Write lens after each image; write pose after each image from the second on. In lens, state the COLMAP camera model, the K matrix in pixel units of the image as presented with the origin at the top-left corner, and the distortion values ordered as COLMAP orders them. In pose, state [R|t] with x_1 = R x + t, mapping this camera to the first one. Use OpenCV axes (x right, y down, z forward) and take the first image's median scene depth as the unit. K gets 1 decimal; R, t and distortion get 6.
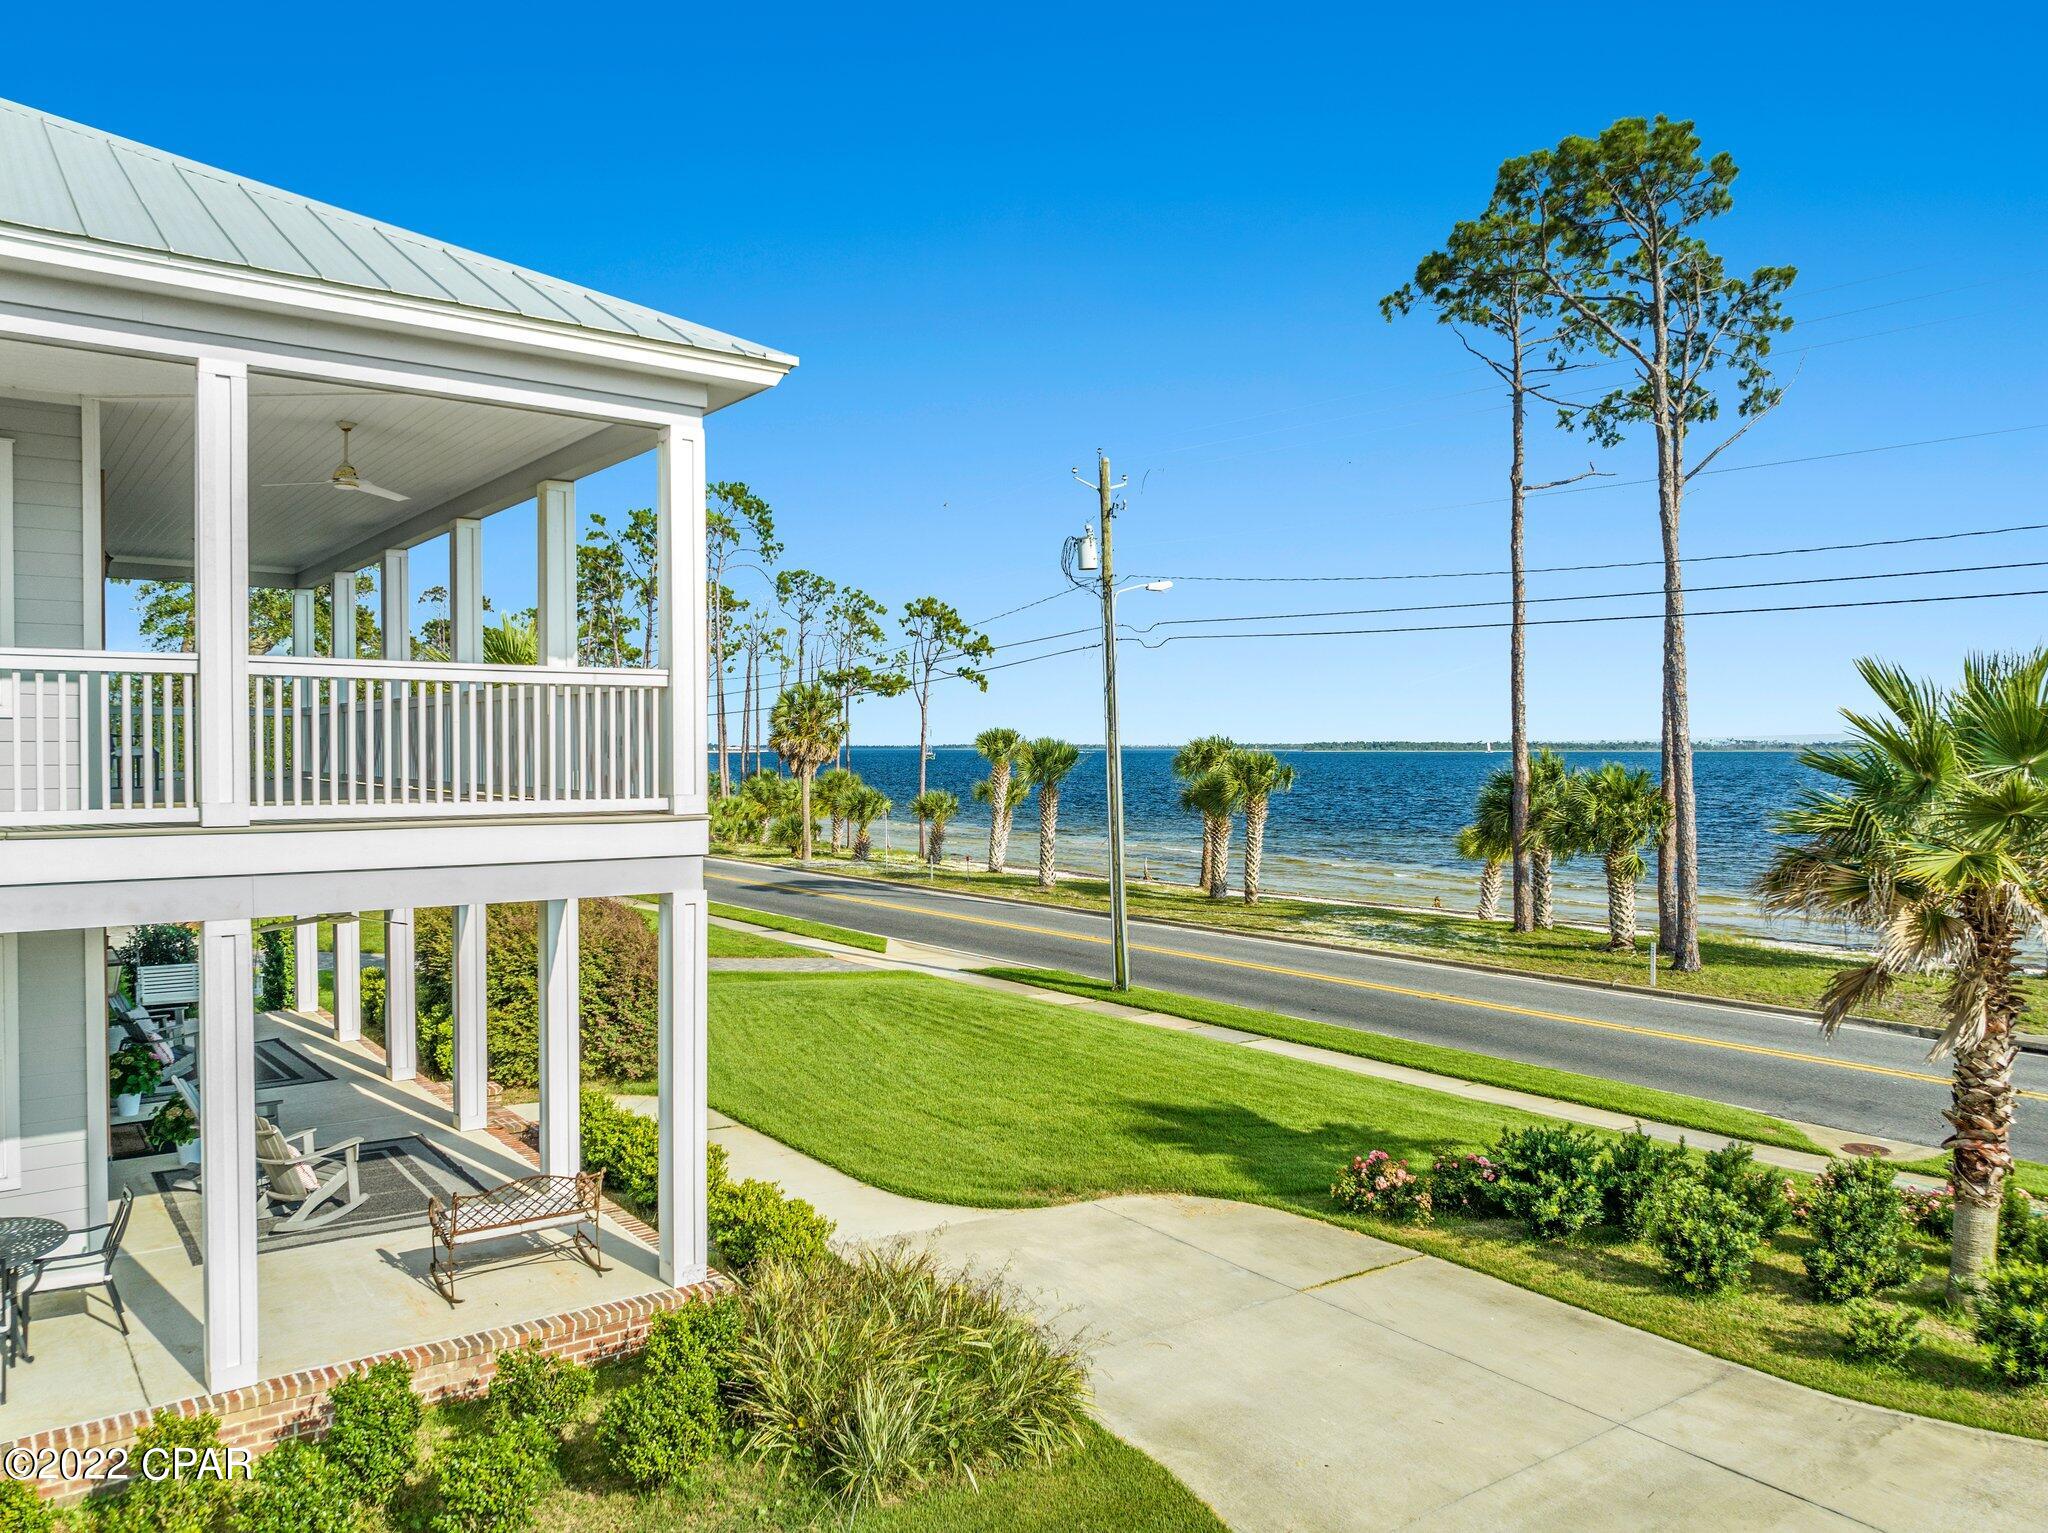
lens RADIAL K [[1436.3, 0, 991.5], [0, 1436.3, 763.9], [0, 0, 1]] dist [-0.037193, 0.007367]
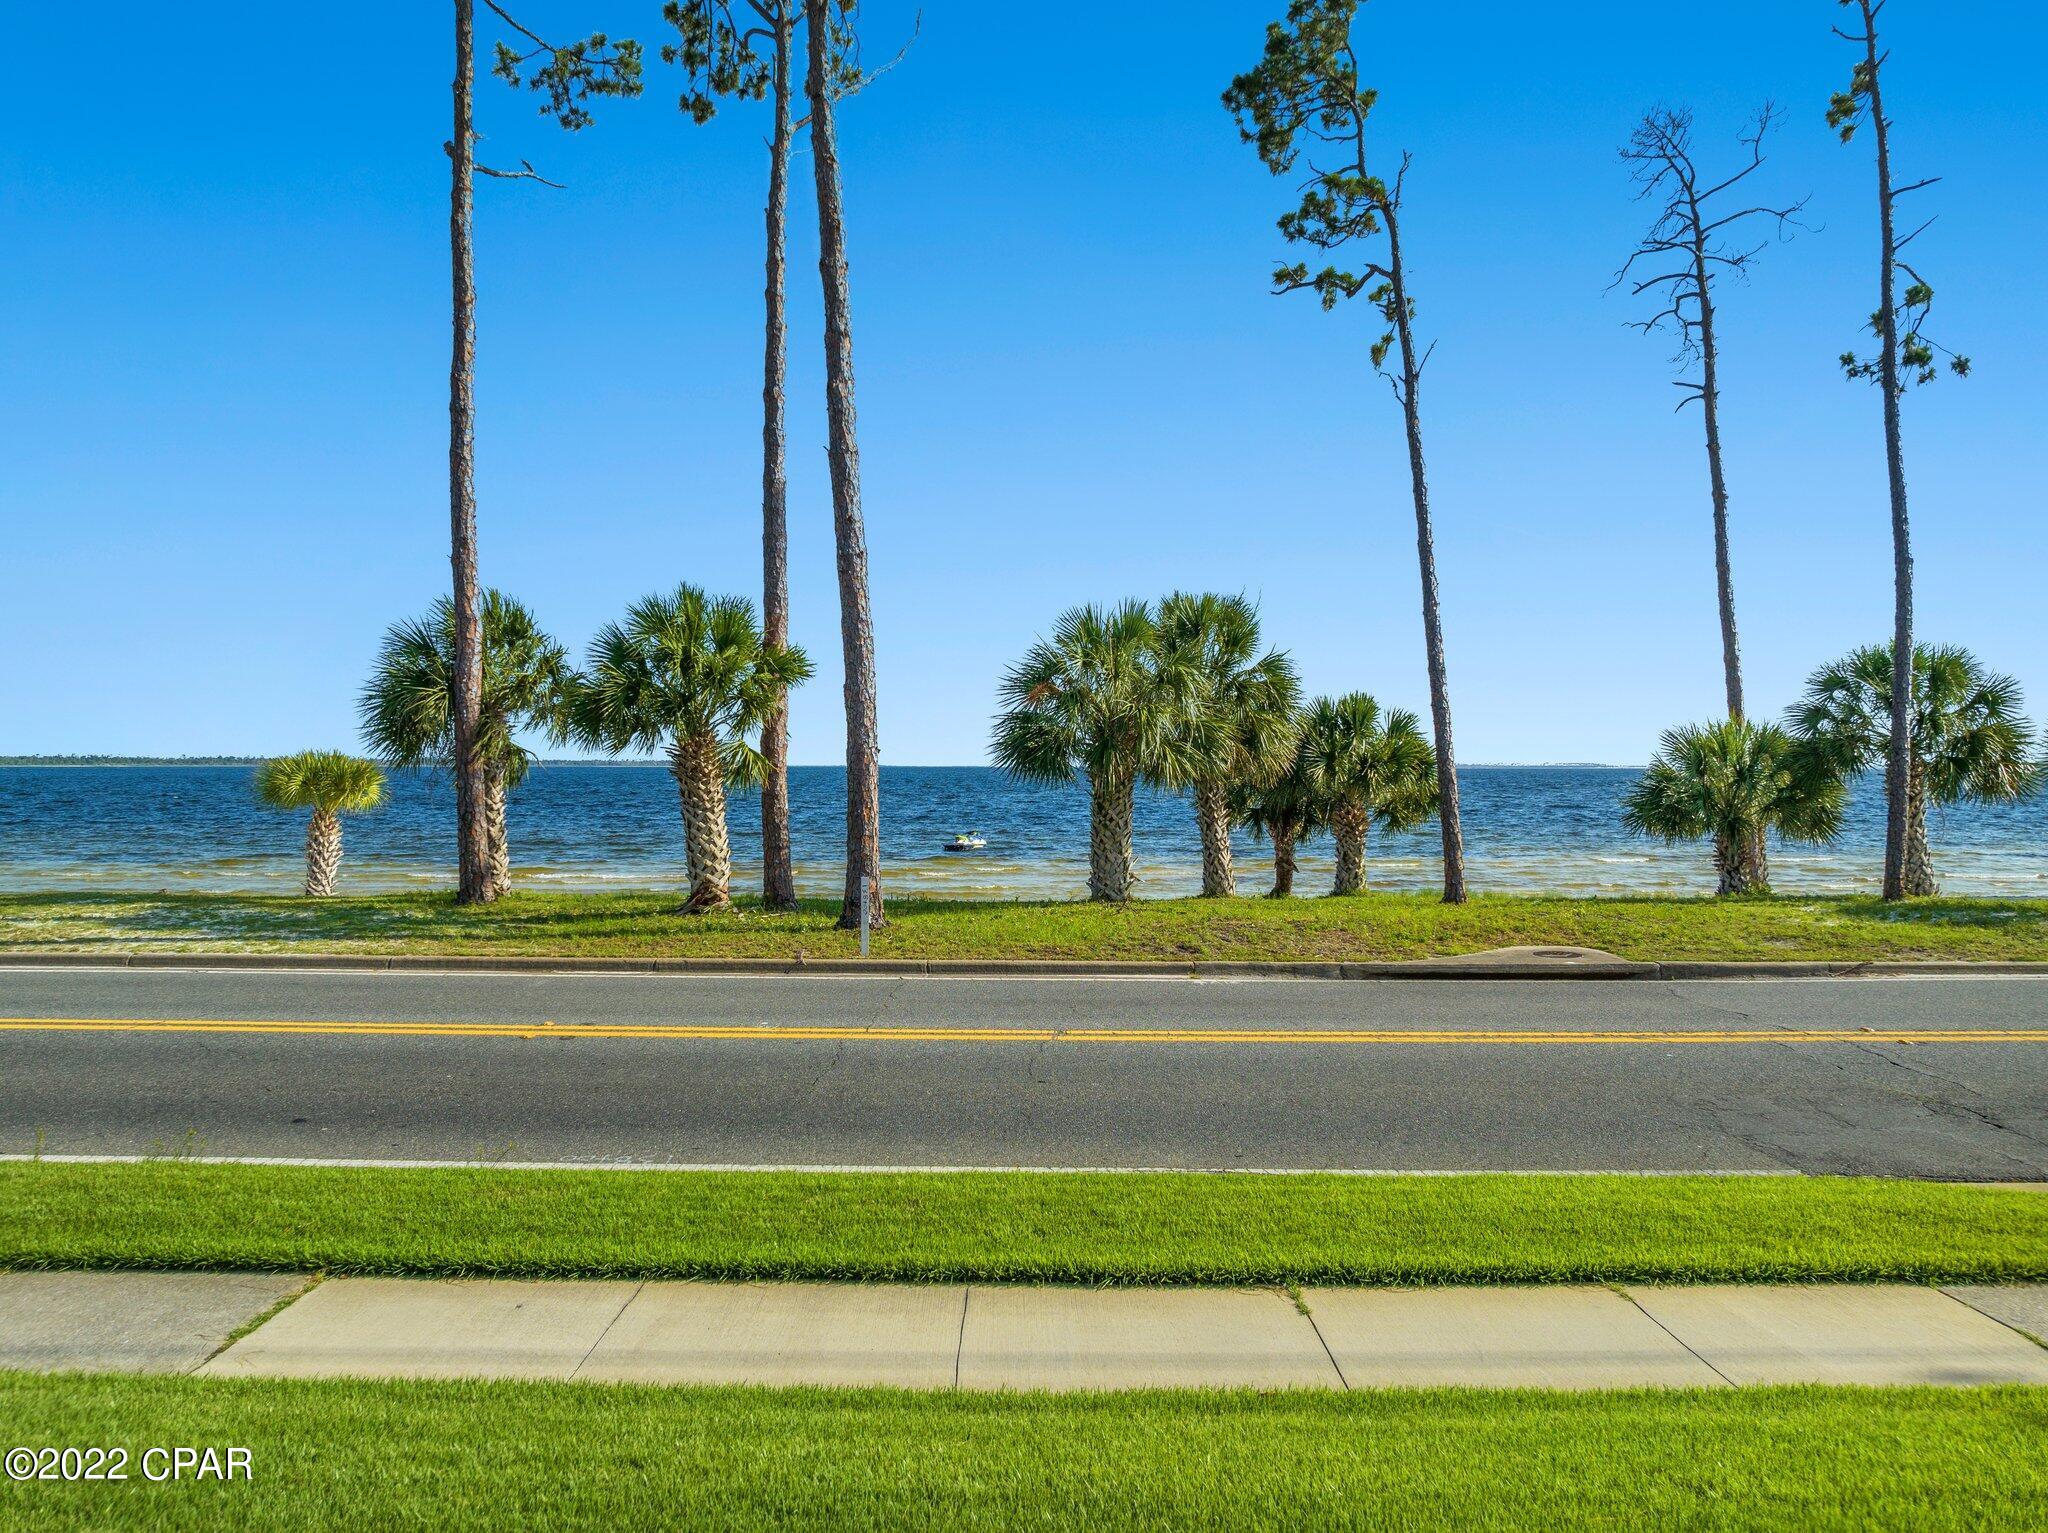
lens RADIAL K [[1436.3, 0, 991.5], [0, 1436.3, 763.9], [0, 0, 1]] dist [-0.037193, 0.007367]
pose [[0.603082, 0.004051, 0.797669, 0.136203], [0.005473, 0.999943, -0.009216, 0.204347], [-0.797660, 0.009924, 0.603025, 1.464878]]
